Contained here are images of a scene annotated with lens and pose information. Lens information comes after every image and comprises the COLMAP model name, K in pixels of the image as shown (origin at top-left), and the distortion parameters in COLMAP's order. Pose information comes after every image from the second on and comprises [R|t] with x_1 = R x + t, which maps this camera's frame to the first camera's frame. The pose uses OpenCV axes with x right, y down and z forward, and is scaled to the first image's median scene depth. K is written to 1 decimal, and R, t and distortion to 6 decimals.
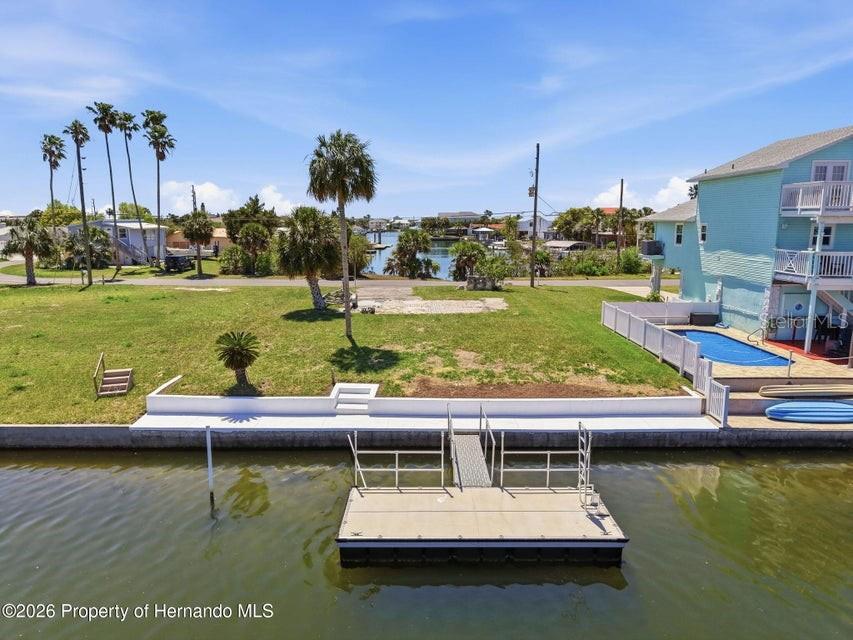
lens RADIAL K [[570.8, 0, 424.3], [0, 570.8, 319.3], [0, 0, 1]] dist [0.027308, -0.027331]
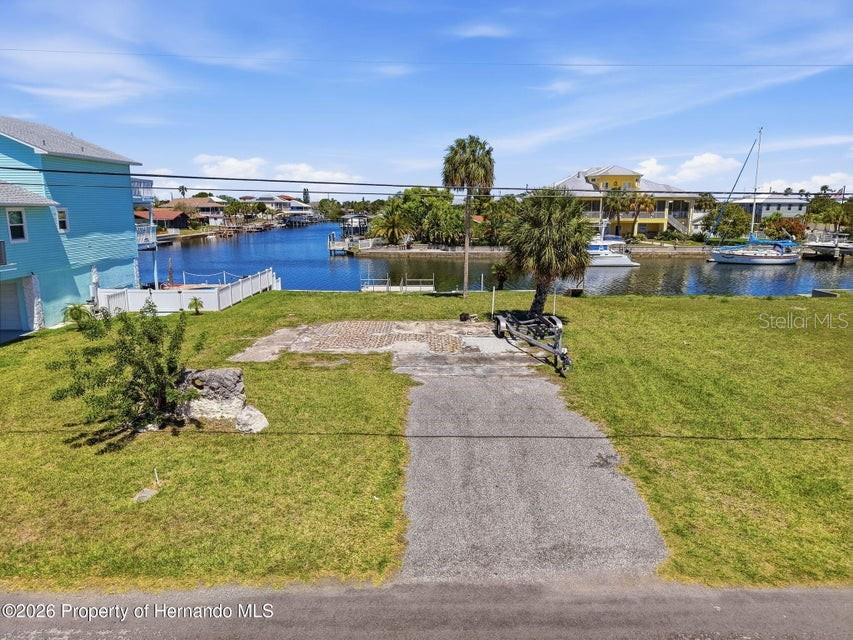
lens RADIAL K [[570.8, 0, 424.3], [0, 570.8, 319.3], [0, 0, 1]] dist [0.027308, -0.027331]
pose [[-0.999948, -0.003055, 0.009771, -0.070313], [0.000637, 0.934022, 0.357216, -0.477589], [-0.010218, 0.357203, -0.933971, 2.784564]]
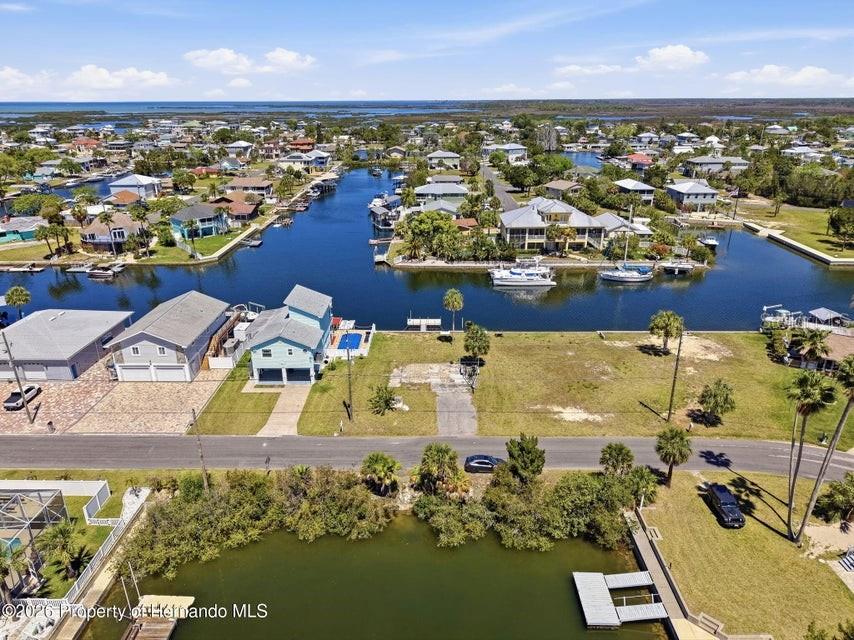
lens RADIAL K [[566.9, 0, 426.4], [0, 566.9, 326.6], [0, 0, 1]] dist [0.066449, -0.091253]
pose [[-0.999927, -0.001117, 0.012053, -0.022063], [0.005326, 0.853549, 0.520985, -2.288805], [-0.010870, 0.521011, -0.853481, 4.814503]]
